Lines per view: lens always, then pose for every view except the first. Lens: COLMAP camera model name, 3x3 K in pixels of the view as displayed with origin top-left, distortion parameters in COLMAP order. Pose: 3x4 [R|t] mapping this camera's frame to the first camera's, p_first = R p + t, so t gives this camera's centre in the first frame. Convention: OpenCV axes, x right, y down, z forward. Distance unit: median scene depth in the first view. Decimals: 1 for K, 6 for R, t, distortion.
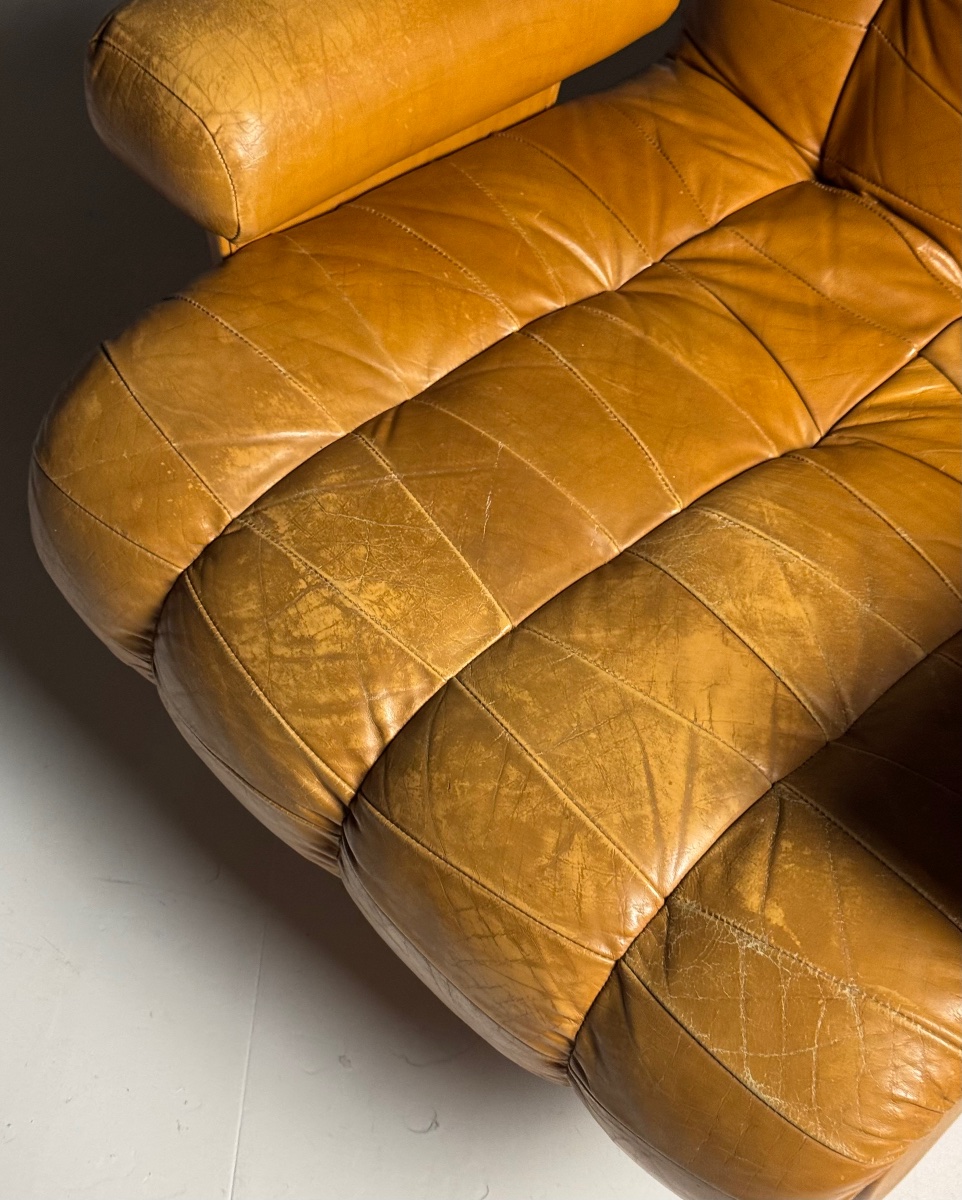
lens RADIAL K [[1790.0, 0, 481.0], [0, 1790.0, 600.0], [0, 0, 1]] dist [0.227363, -1.010932]
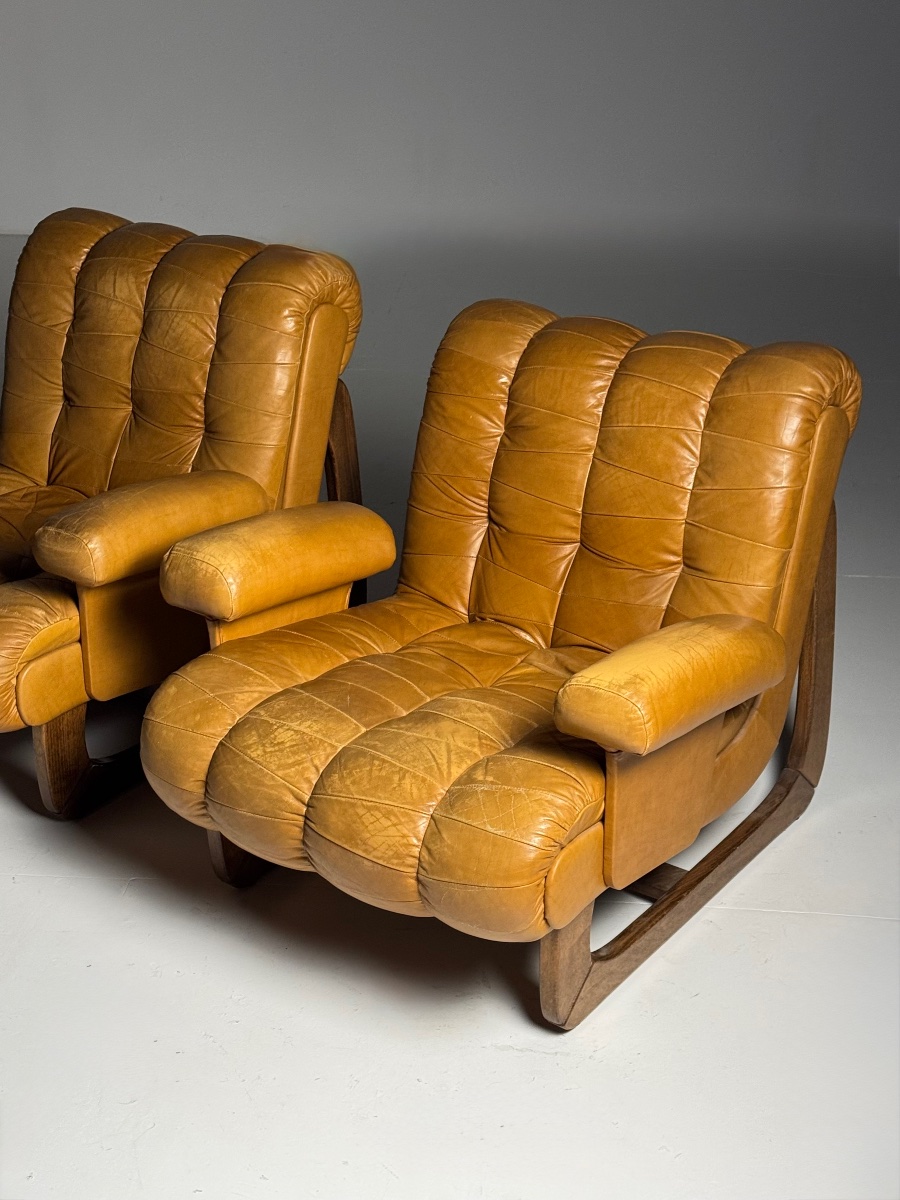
lens RADIAL K [[1990.4, 0, 450.0], [0, 1990.4, 600.0], [0, 0, 1]] dist [-0.011750, 0.012930]
pose [[0.982782, -0.081543, 0.165804, -0.294784], [0.162419, 0.809078, -0.564813, 1.373153], [-0.088092, 0.582017, 0.808391, -1.226981]]
